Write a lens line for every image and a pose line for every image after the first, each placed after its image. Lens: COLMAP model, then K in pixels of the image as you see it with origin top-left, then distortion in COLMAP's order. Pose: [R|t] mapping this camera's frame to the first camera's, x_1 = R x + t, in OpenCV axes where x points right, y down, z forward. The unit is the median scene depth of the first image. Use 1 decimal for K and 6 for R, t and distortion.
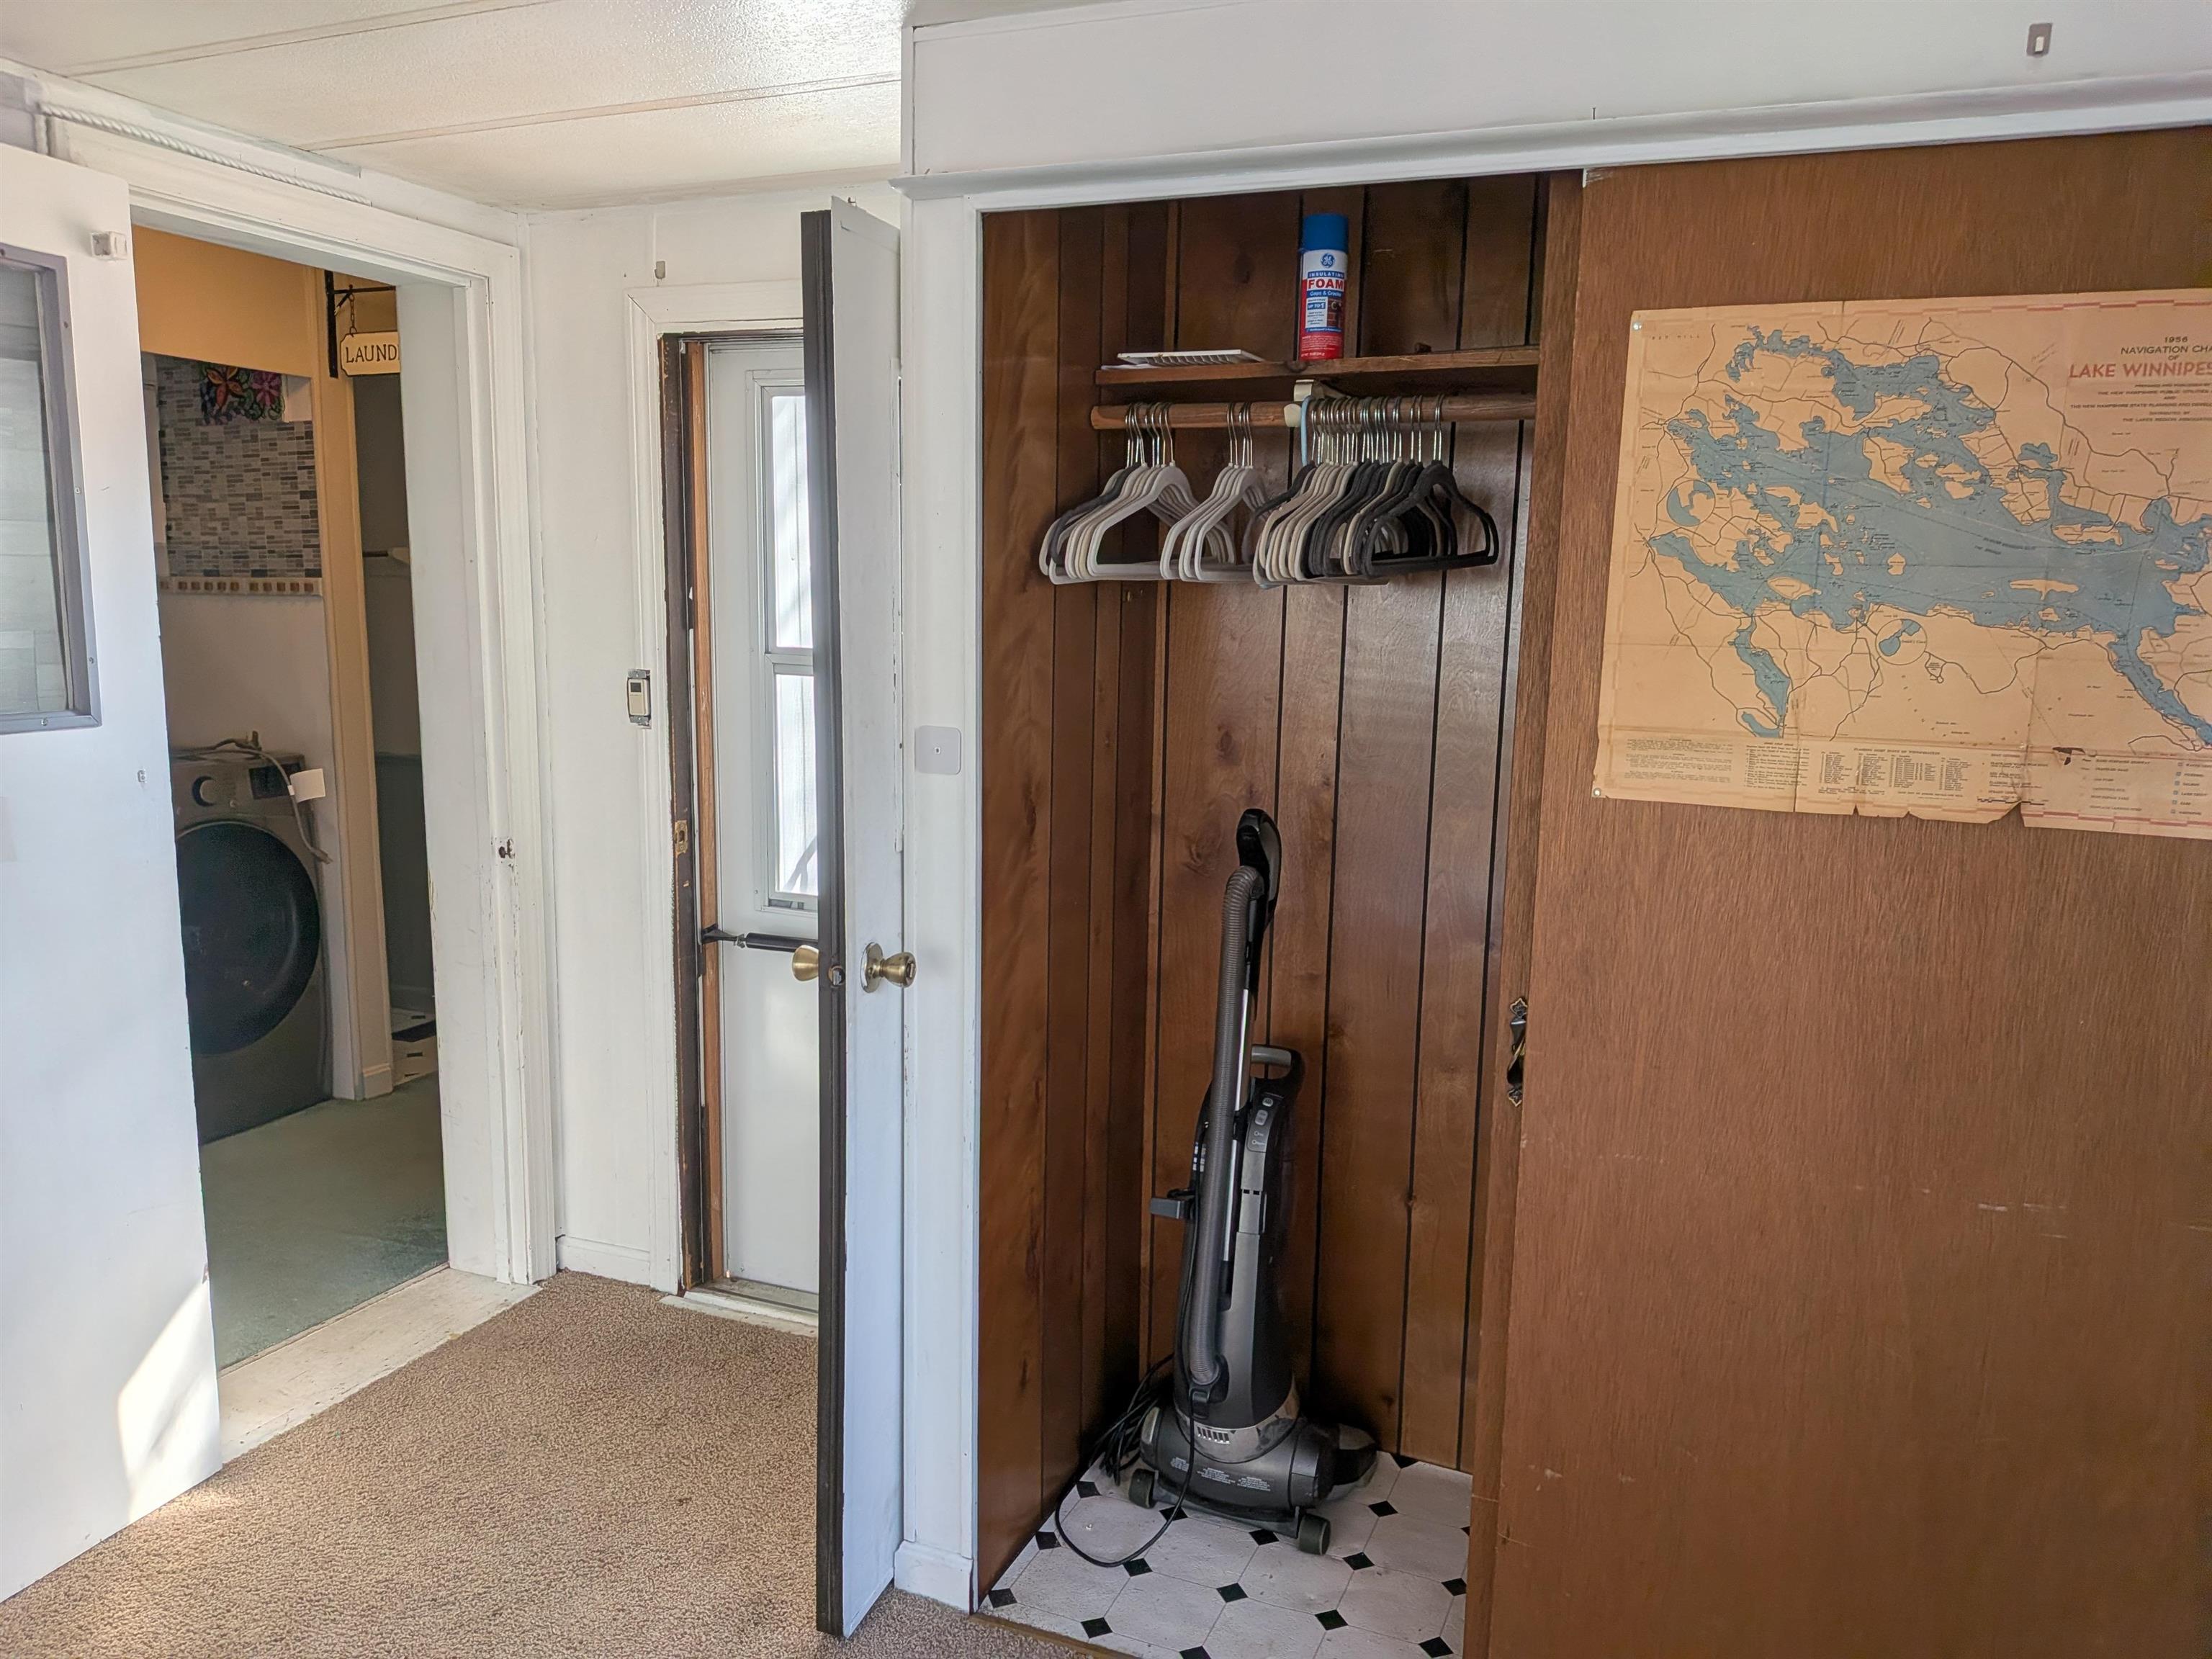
lens RADIAL K [[1564.1, 0, 1112.7], [0, 1564.1, 829.9], [0, 0, 1]] dist [0.015280, -0.033559]
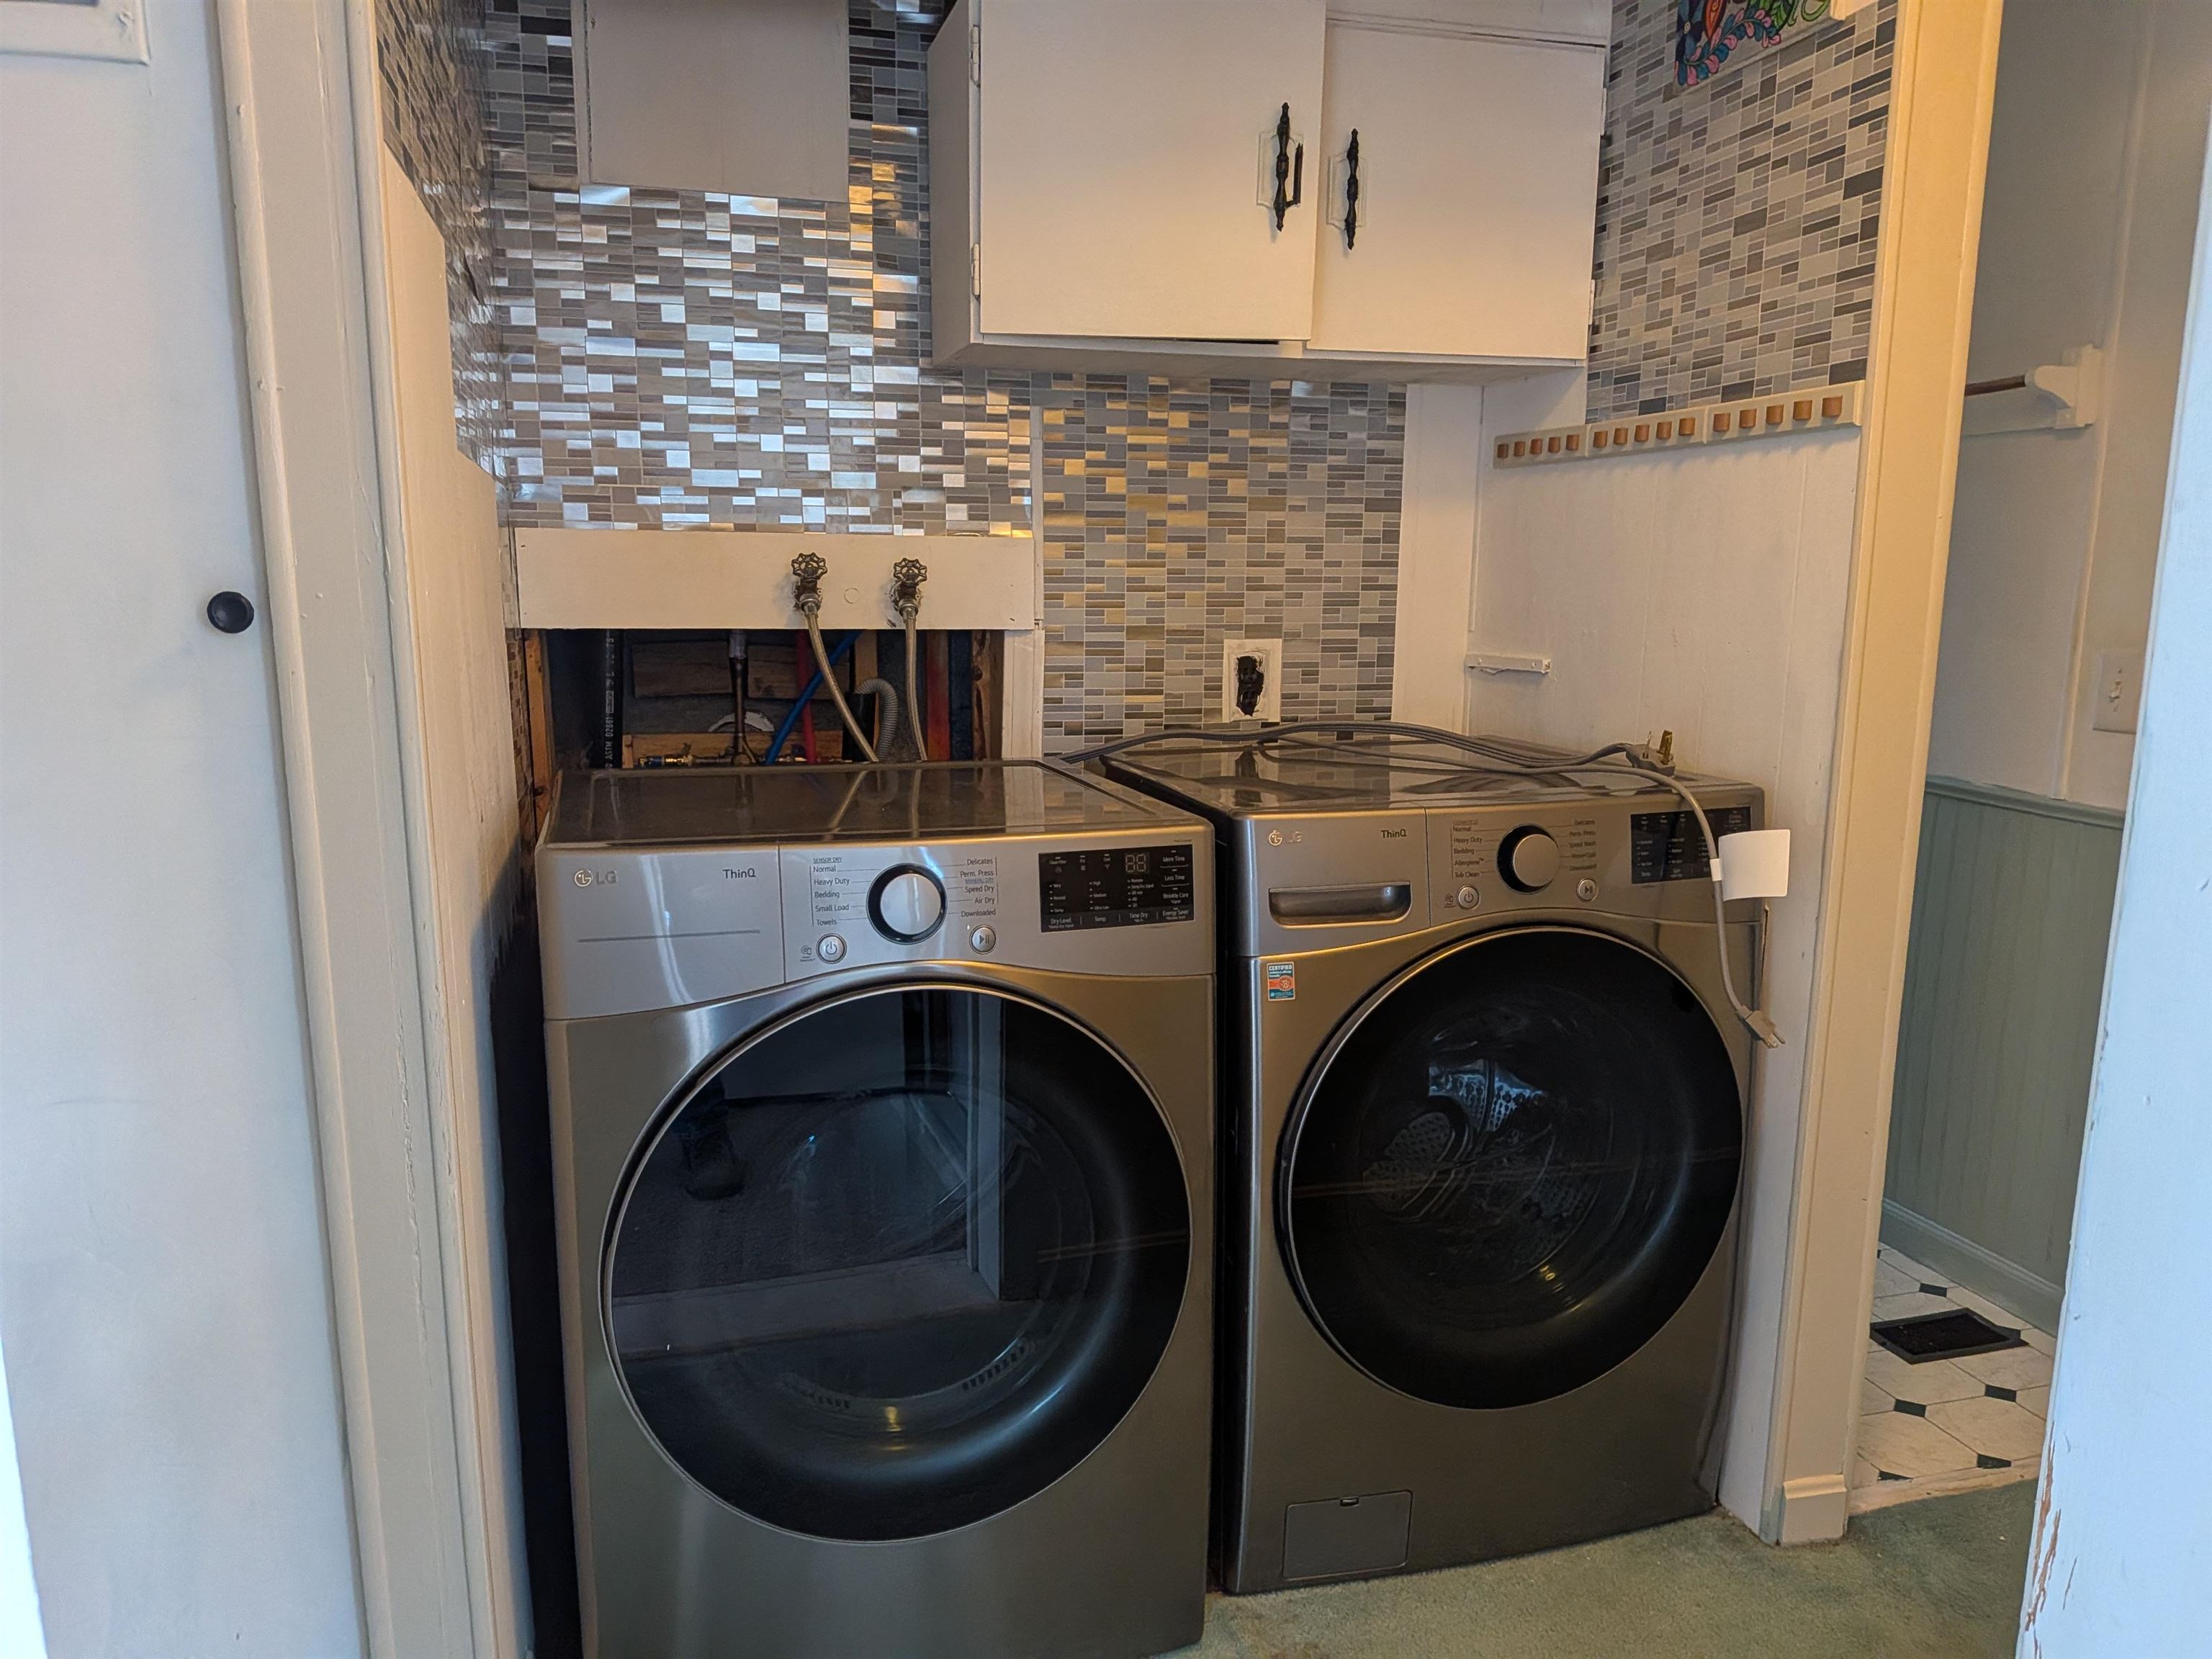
lens RADIAL K [[1564.1, 0, 1113.2], [0, 1564.1, 839.4], [0, 0, 1]] dist [0.015280, -0.033559]
pose [[0.601630, 0.134446, -0.787379, -0.275010], [-0.124382, 0.989477, 0.073915, -0.044416], [0.789031, 0.053467, 0.612022, 0.582567]]
